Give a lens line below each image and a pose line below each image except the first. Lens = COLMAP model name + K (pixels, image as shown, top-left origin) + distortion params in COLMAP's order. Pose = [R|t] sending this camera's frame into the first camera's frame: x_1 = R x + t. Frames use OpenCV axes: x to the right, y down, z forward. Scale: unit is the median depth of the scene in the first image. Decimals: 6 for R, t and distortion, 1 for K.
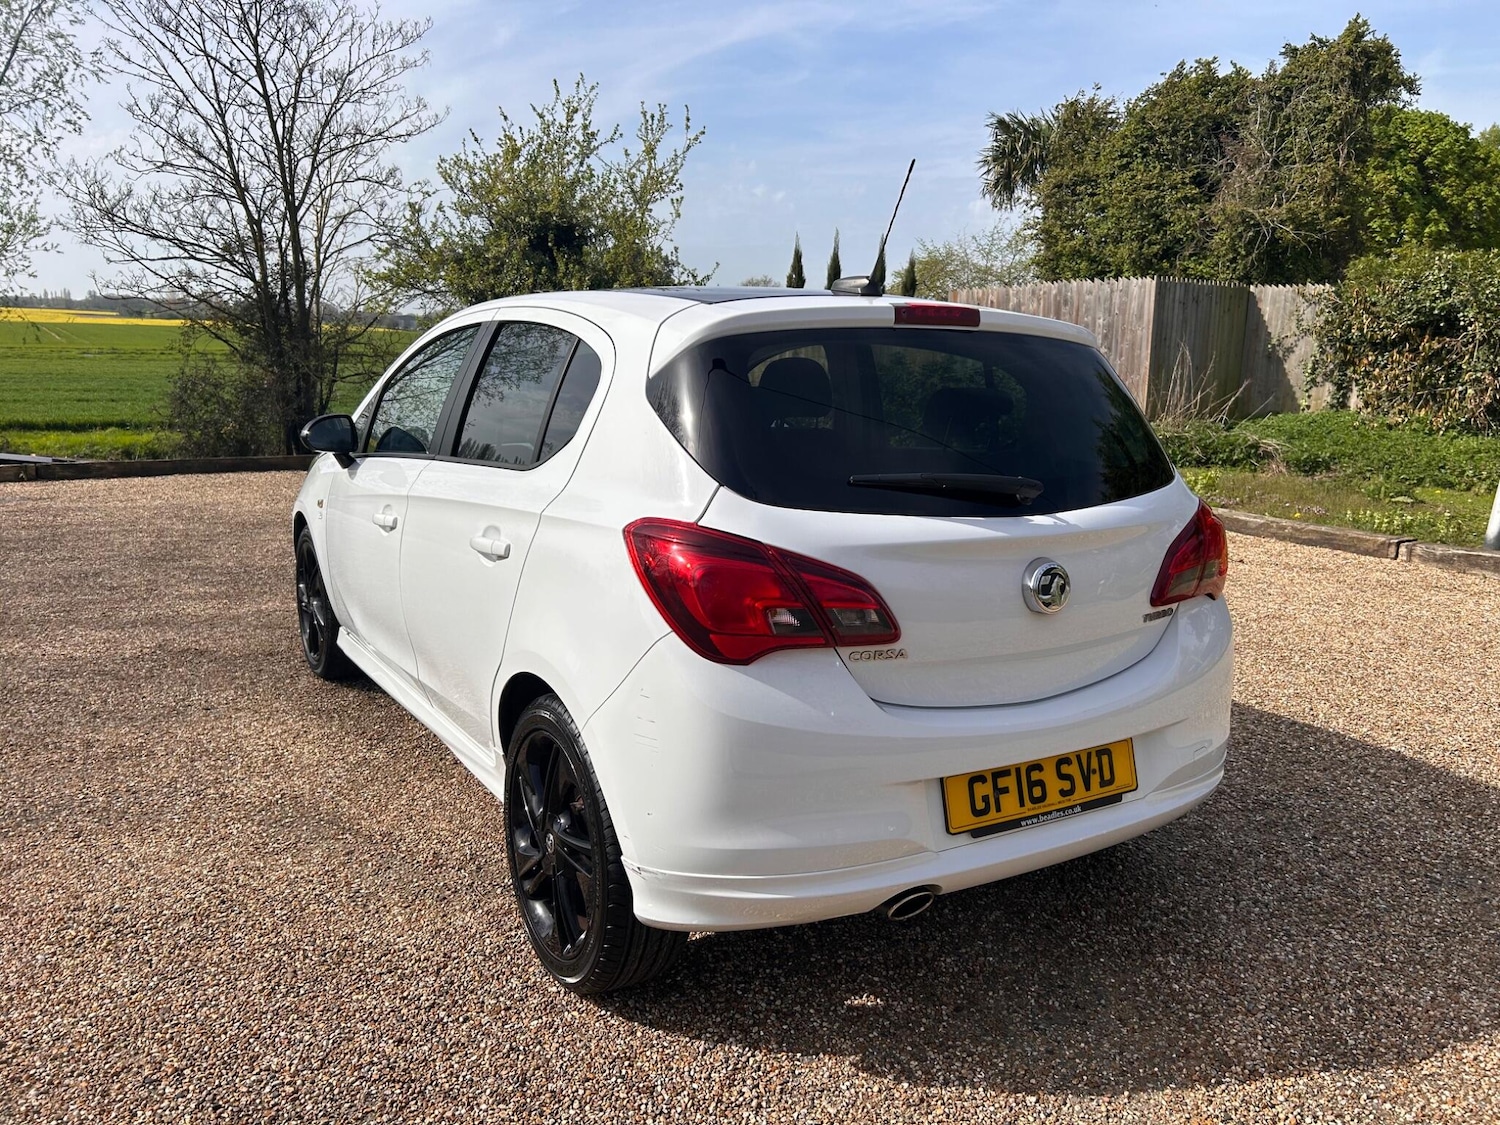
lens RADIAL K [[1132.4, 0, 758.1], [0, 1132.4, 566.5], [0, 0, 1]] dist [0.053078, -0.057049]
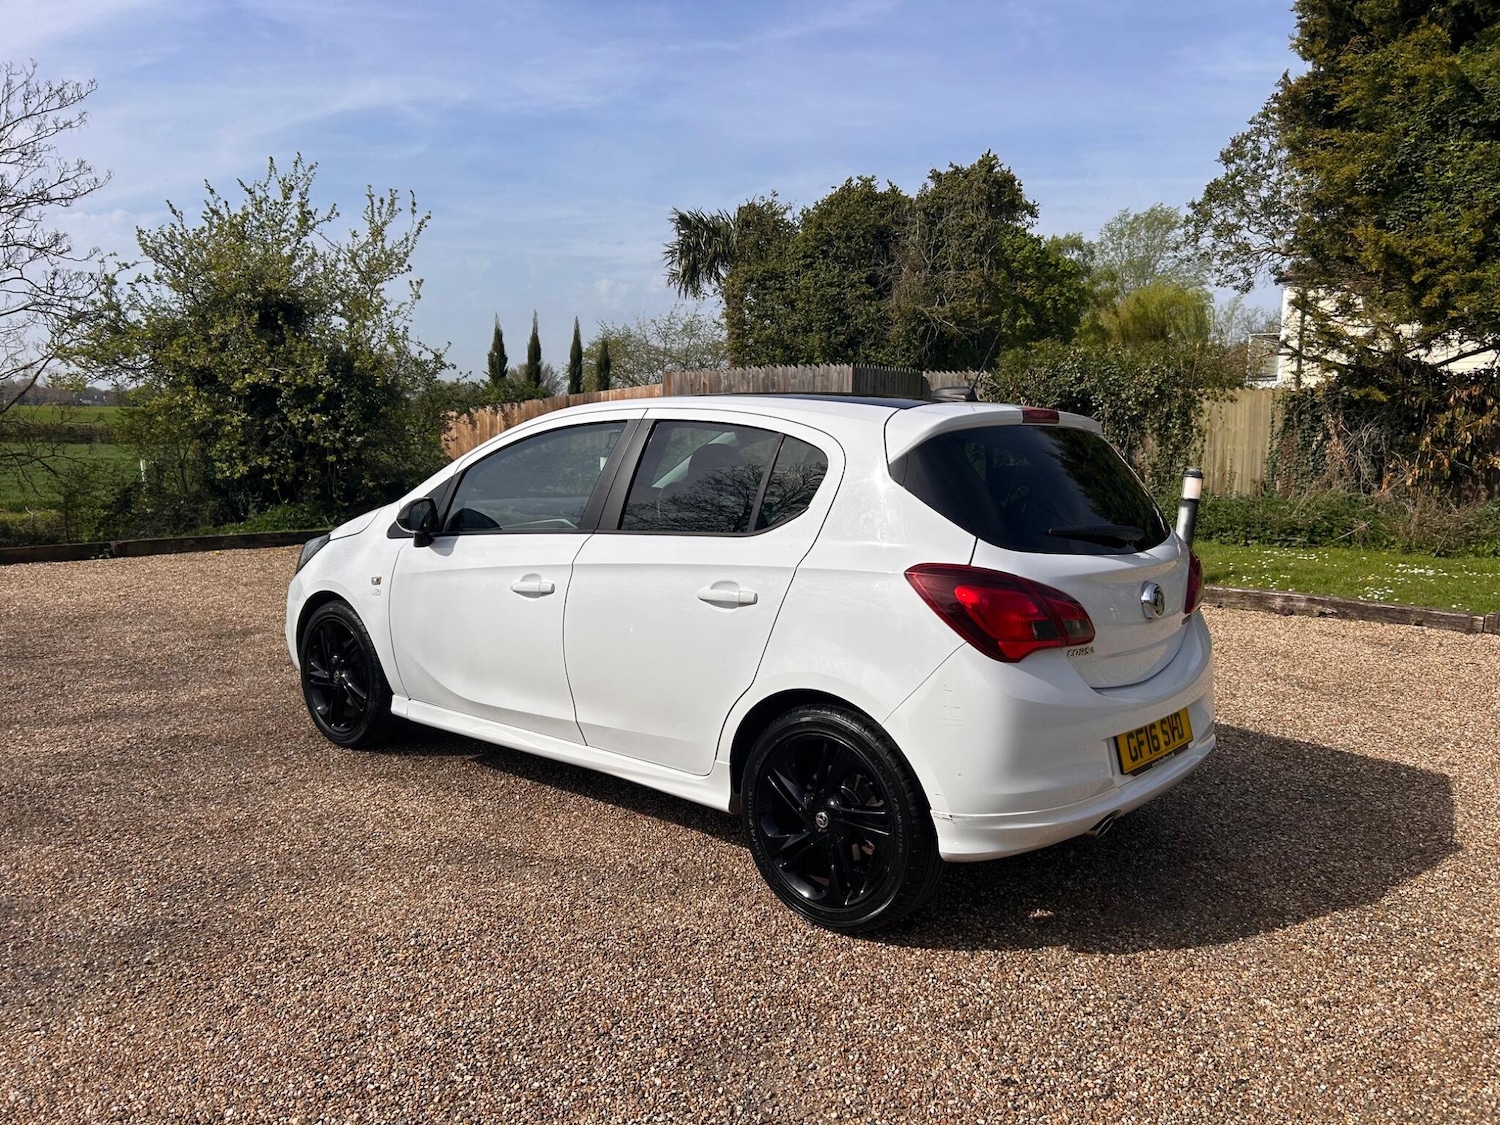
lens RADIAL K [[1132.4, 0, 752.6], [0, 1132.4, 558.3], [0, 0, 1]] dist [0.053078, -0.057049]
pose [[0.952303, -0.041273, 0.302351, -0.097115], [0.062326, 0.996232, -0.060315, 0.002821], [-0.298722, 0.076282, 0.951287, -0.034988]]
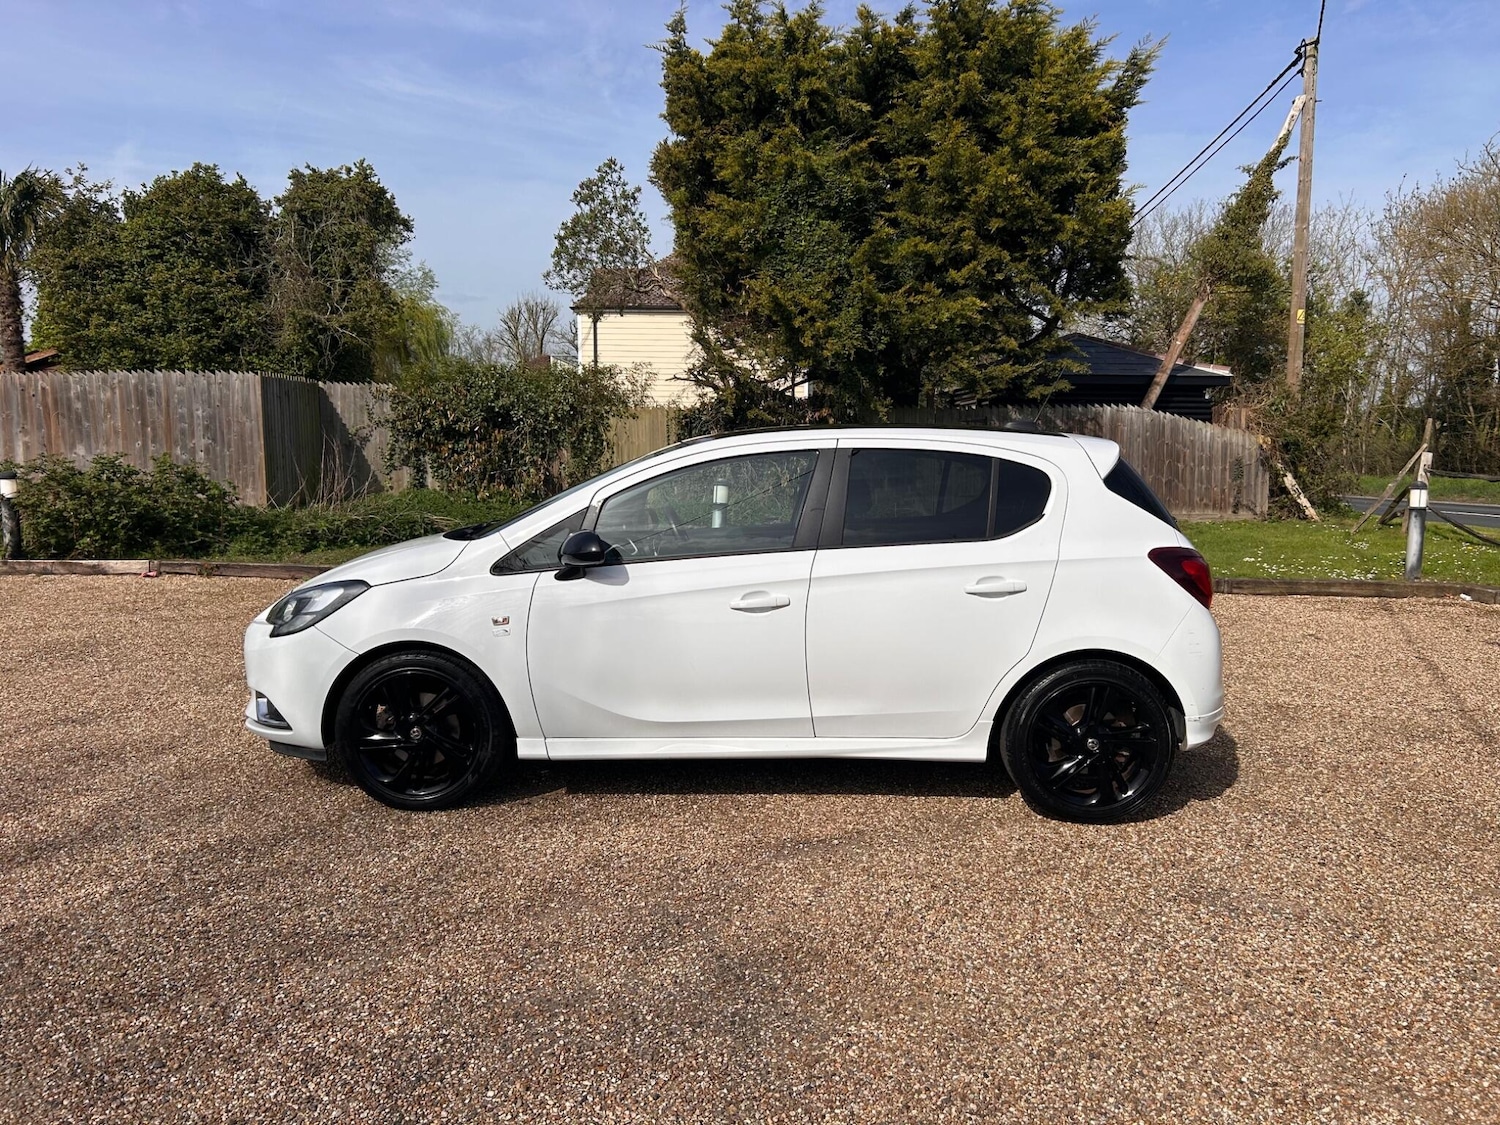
lens RADIAL K [[1132.4, 0, 756.5], [0, 1132.4, 565.4], [0, 0, 1]] dist [0.053078, -0.057049]
pose [[0.547601, -0.107014, 0.829868, -0.288242], [0.164992, 0.986125, 0.018292, -0.022368], [-0.820311, 0.126905, 0.557660, 0.062753]]
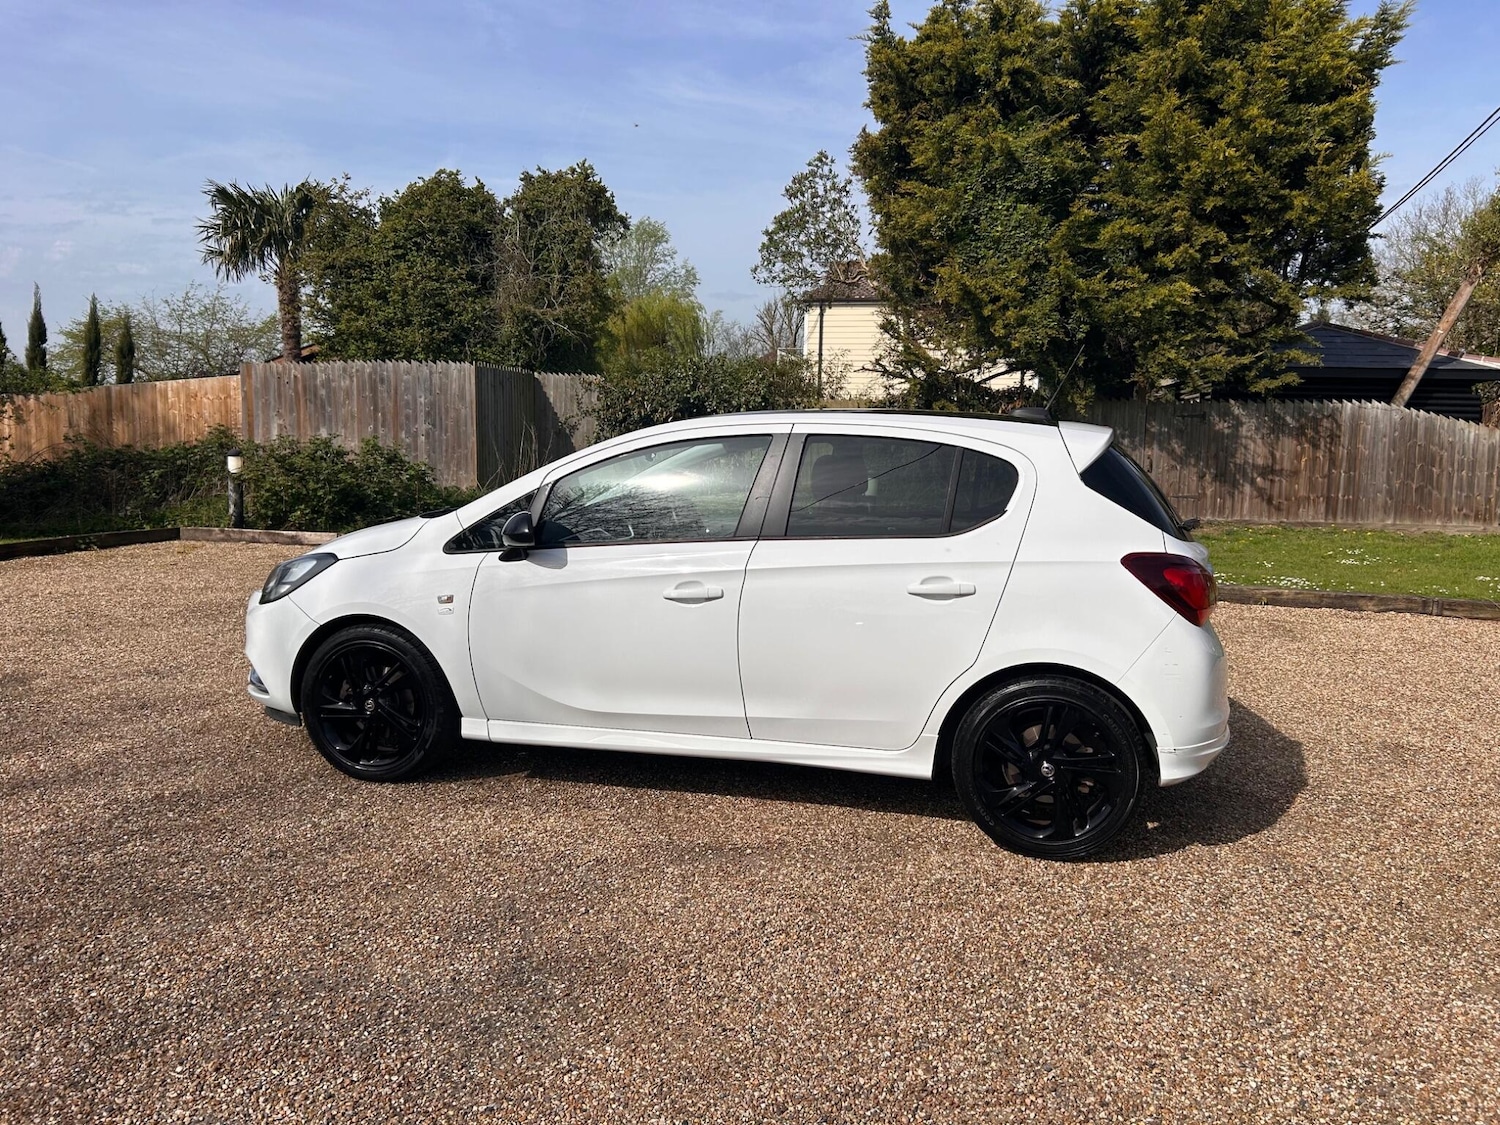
lens RADIAL K [[1132.4, 0, 761.9], [0, 1132.4, 557.5], [0, 0, 1]] dist [0.053078, -0.057049]
pose [[0.720087, -0.079137, 0.689356, -0.231243], [0.124143, 0.992139, -0.015782, -0.010766], [-0.682688, 0.096943, 0.724251, 0.016646]]
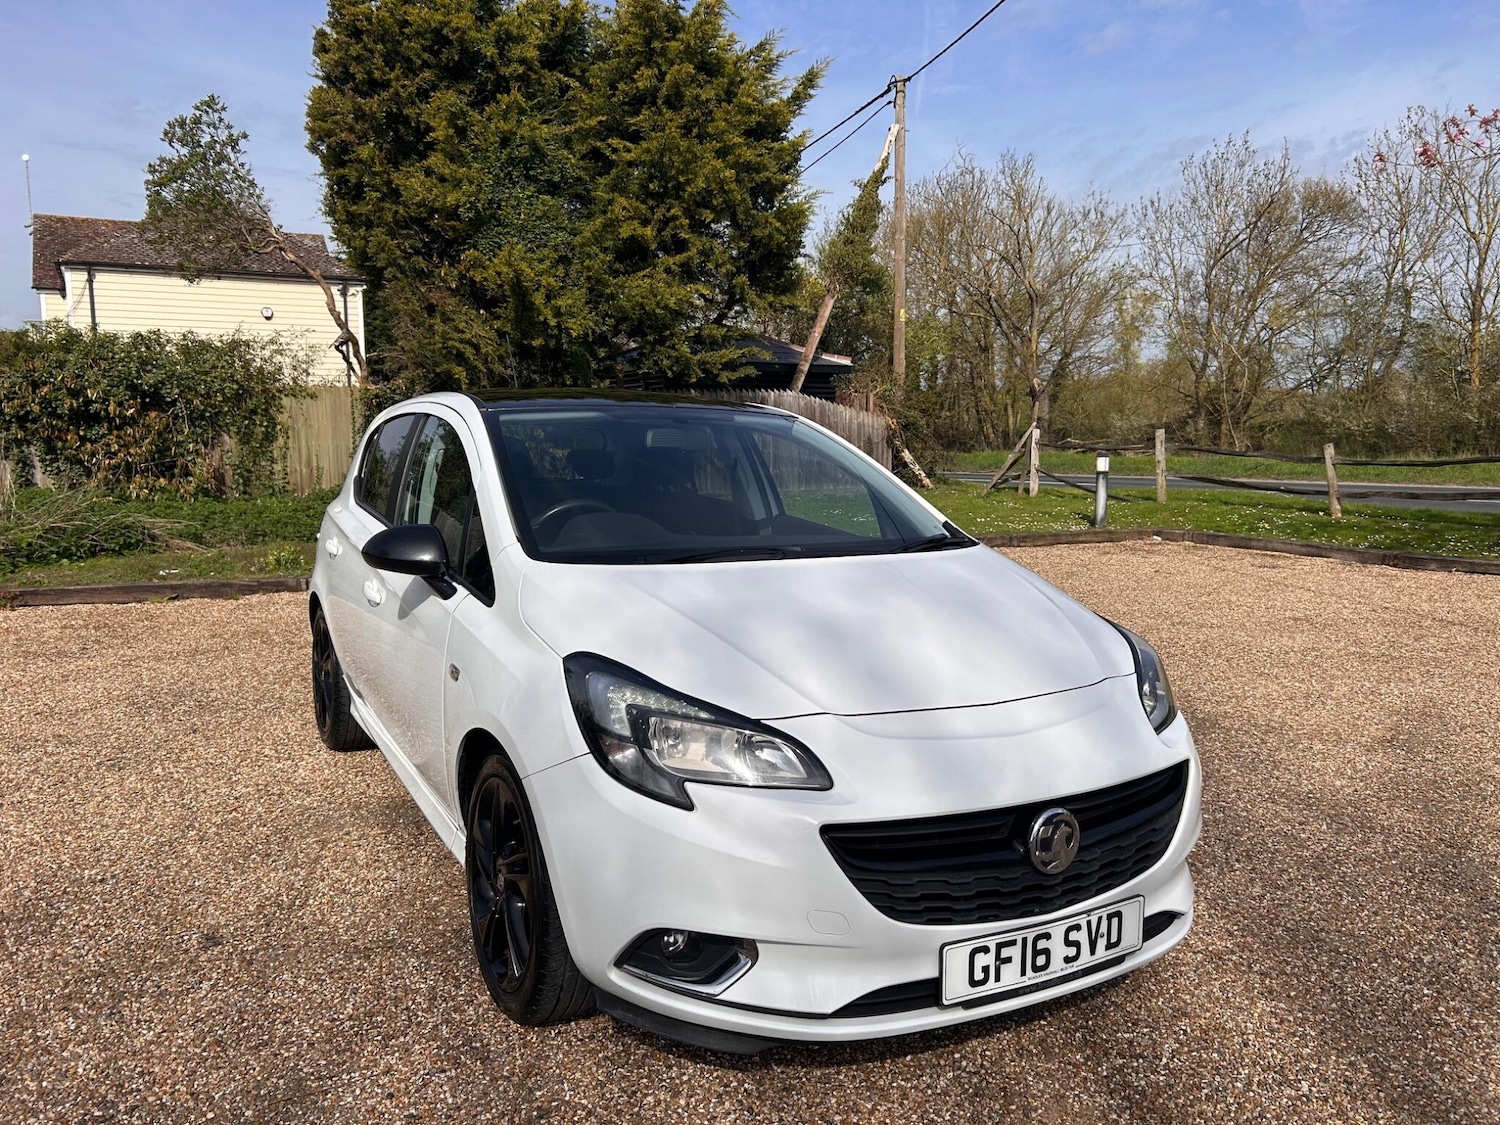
lens RADIAL K [[1132.4, 0, 761.9], [0, 1132.4, 575.4], [0, 0, 1]] dist [0.053078, -0.057049]
pose [[0.058432, -0.149954, 0.986965, -0.393967], [0.195529, 0.971224, 0.135987, -0.076511], [-0.978956, 0.185034, 0.086071, 0.337978]]
